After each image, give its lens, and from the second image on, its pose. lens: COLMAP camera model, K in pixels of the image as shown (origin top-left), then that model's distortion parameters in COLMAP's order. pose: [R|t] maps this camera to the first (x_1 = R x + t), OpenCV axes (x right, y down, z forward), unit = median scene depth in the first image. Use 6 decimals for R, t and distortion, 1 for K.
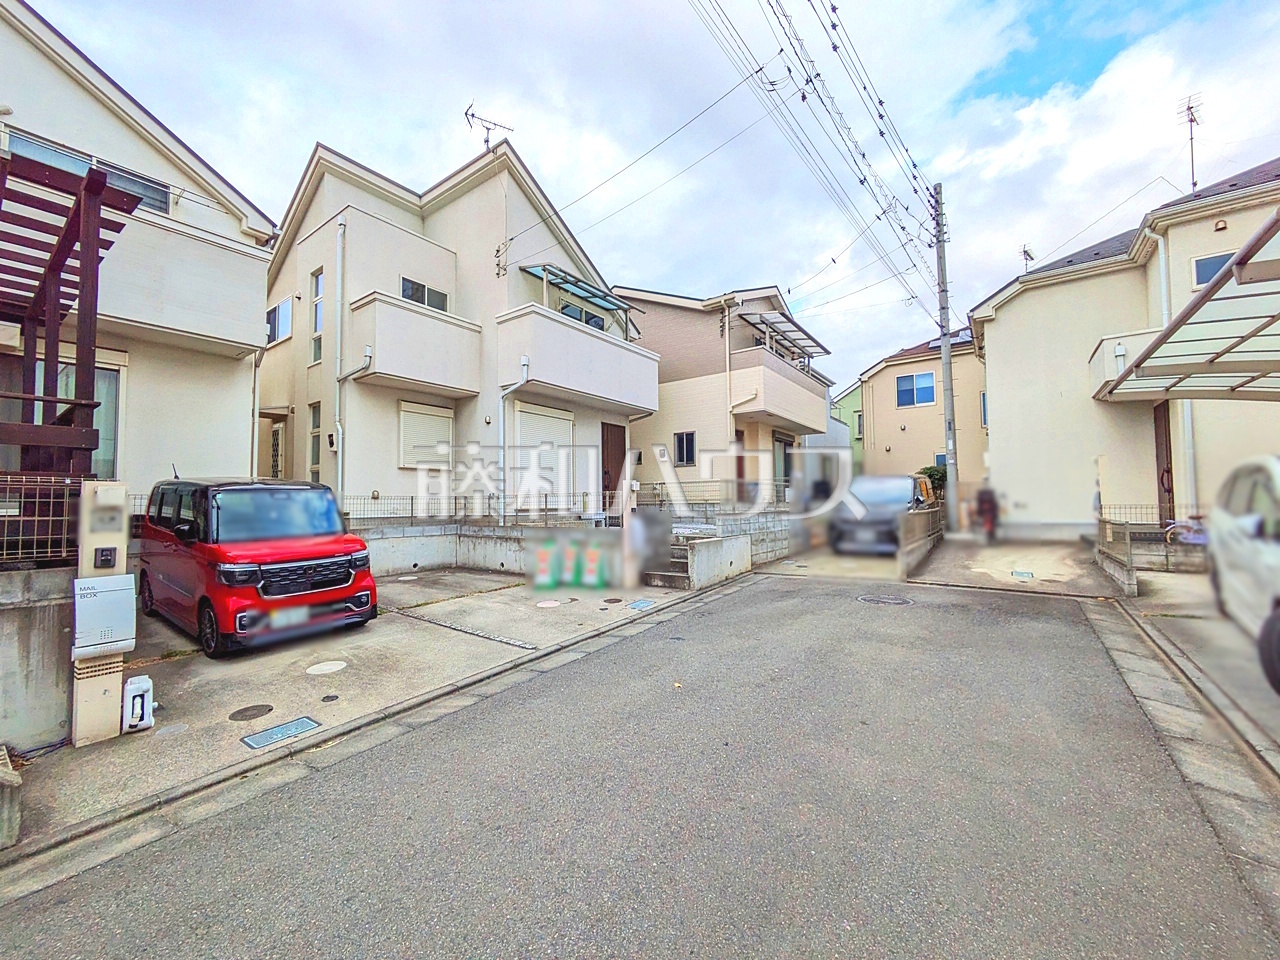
lens RADIAL K [[502.2, 0, 642.7], [0, 502.2, 483.4], [0, 0, 1]] dist [-0.000547, 0.000246]
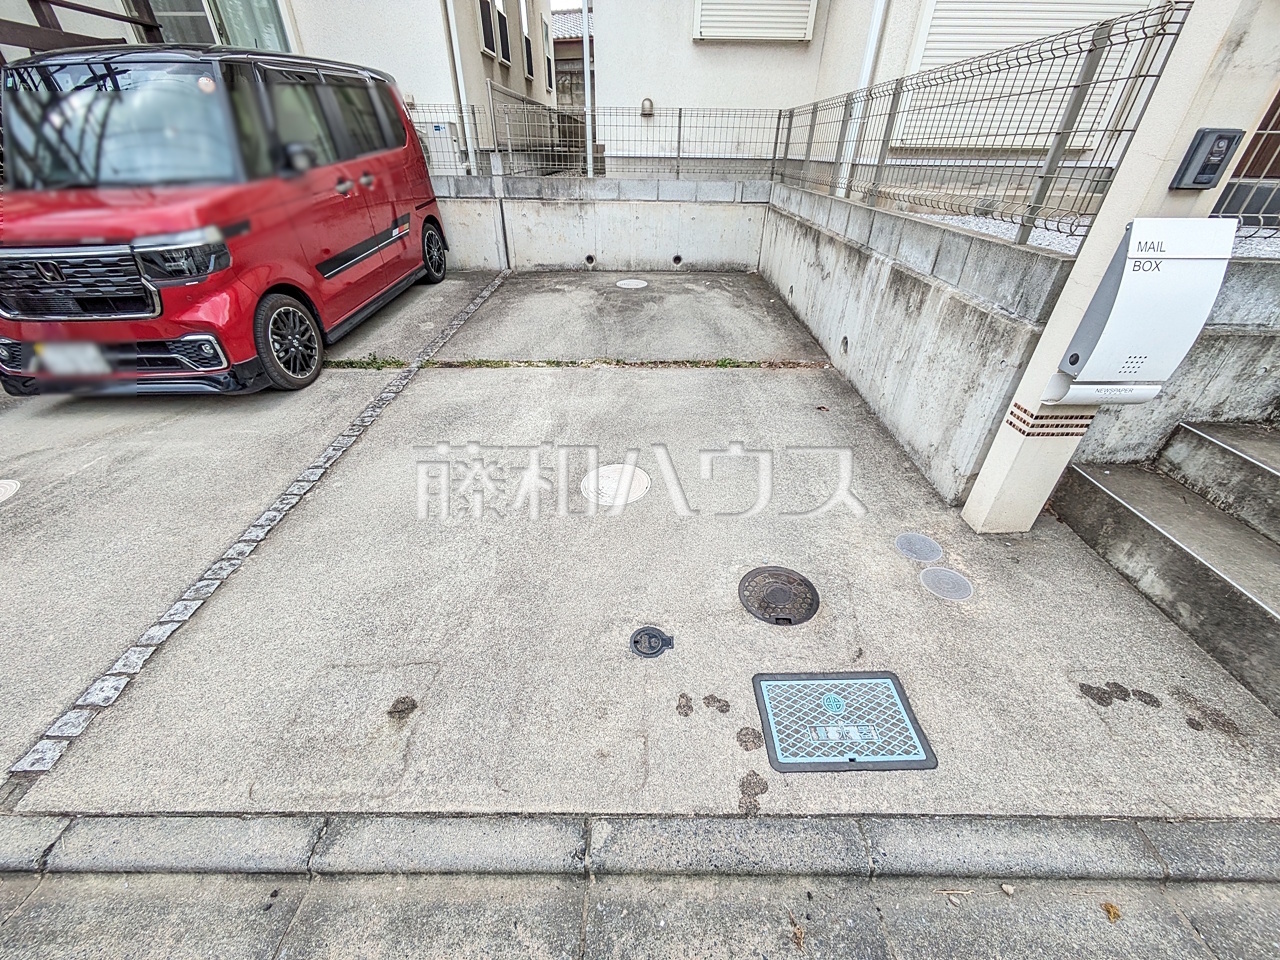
lens RADIAL K [[502.2, 0, 642.7], [0, 502.2, 483.4], [0, 0, 1]] dist [-0.000547, 0.000246]
pose [[0.566917, 0.474774, -0.673198, 0.024515], [0.012870, 0.812006, 0.583507, 0.030833], [0.823675, -0.339464, 0.454229, 0.522616]]
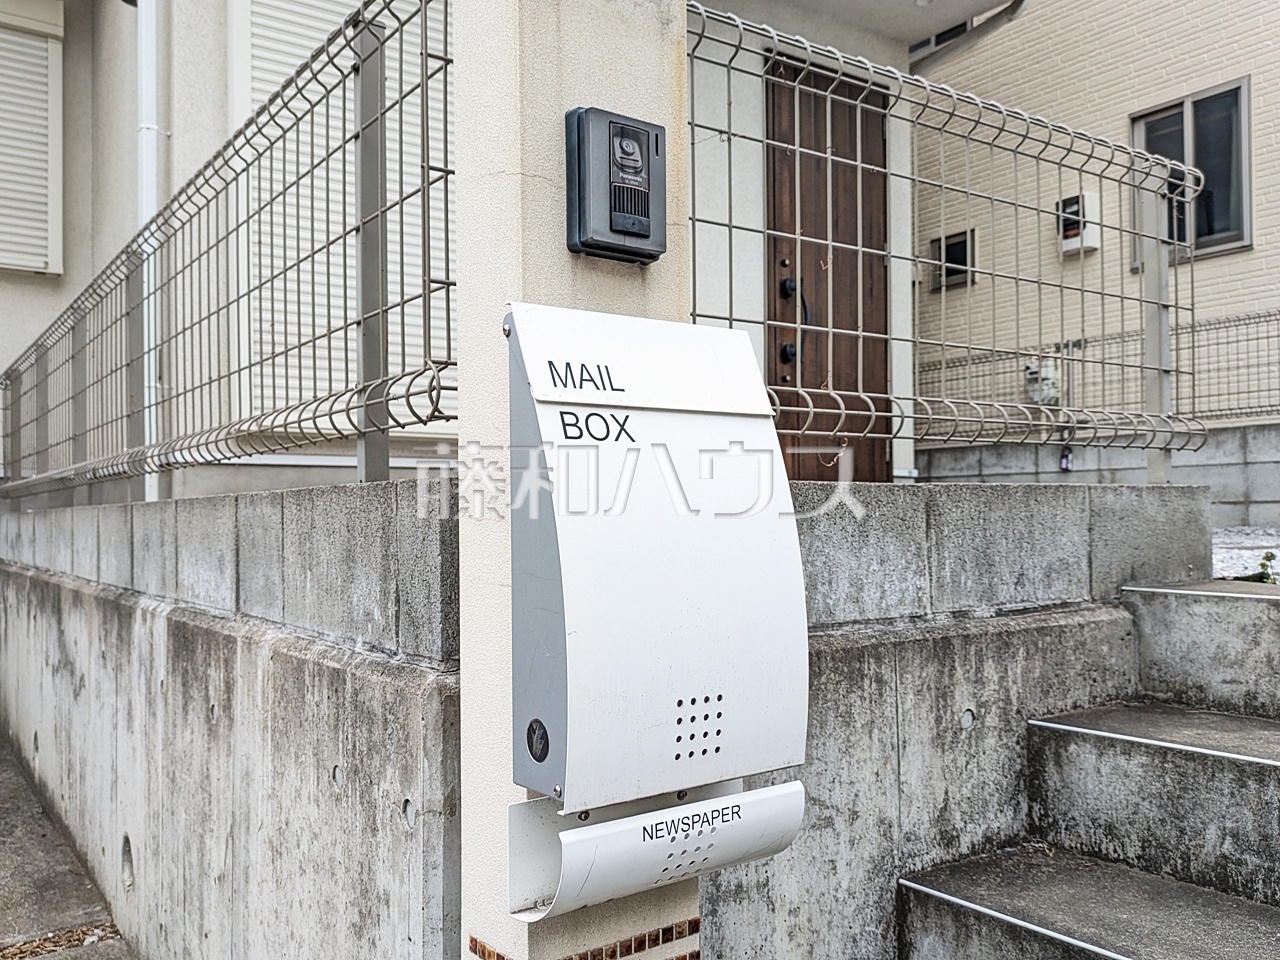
lens RADIAL K [[1084.7, 0, 628.2], [0, 1084.7, 460.9], [0, 0, 1]] dist [0.034067, -0.007894]
pose [[0.943005, -0.010650, -0.332607, 0.018317], [0.008899, 0.999937, -0.006790, 0.060760], [0.332658, 0.003443, 0.943041, 0.607565]]
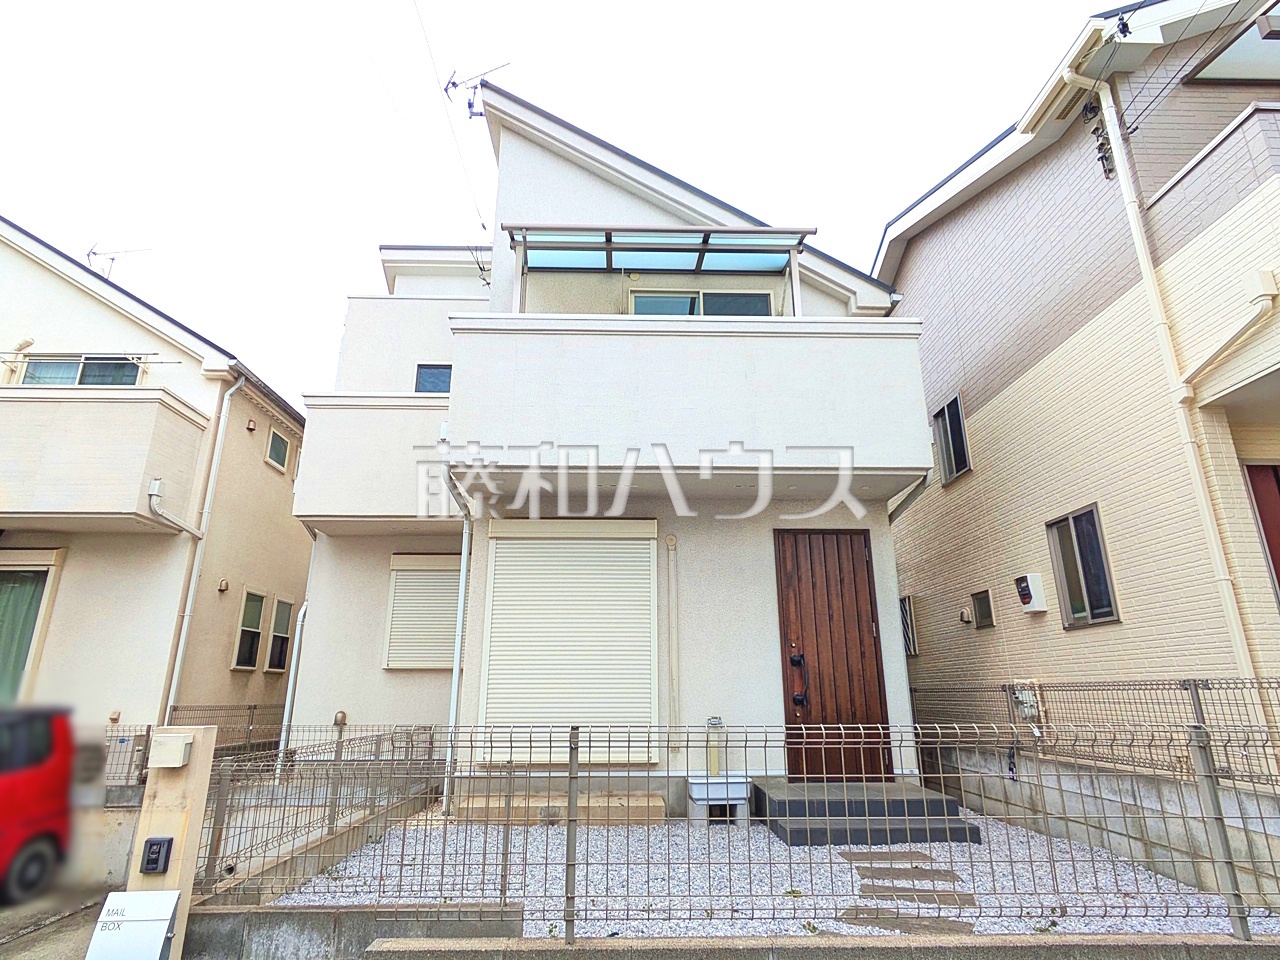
lens RADIAL K [[689.2, 0, 632.7], [0, 689.2, 492.9], [0, 0, 1]] dist [-0.006987, 0.000123]
pose [[0.602699, -0.214604, -0.768570, 0.302070], [0.027838, 0.968226, -0.248523, -0.020748], [0.797483, 0.128389, 0.589522, 0.659735]]
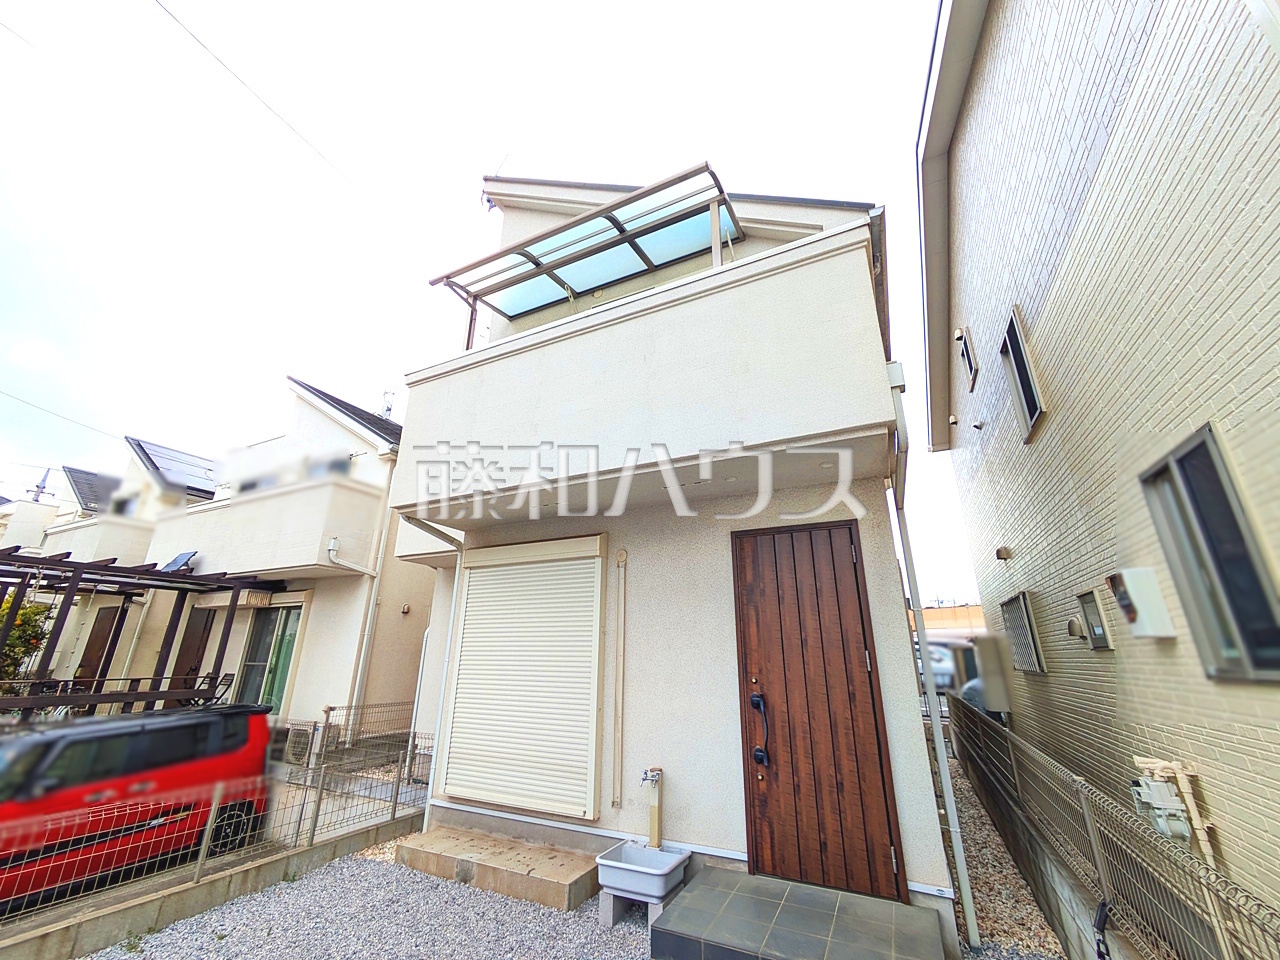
lens RADIAL K [[502.2, 0, 642.7], [0, 502.2, 483.4], [0, 0, 1]] dist [-0.000547, 0.000246]
pose [[0.160826, -0.307561, -0.937839, 0.247782], [0.031492, 0.951323, -0.306582, -0.060101], [0.986480, 0.019772, 0.162683, 0.989544]]
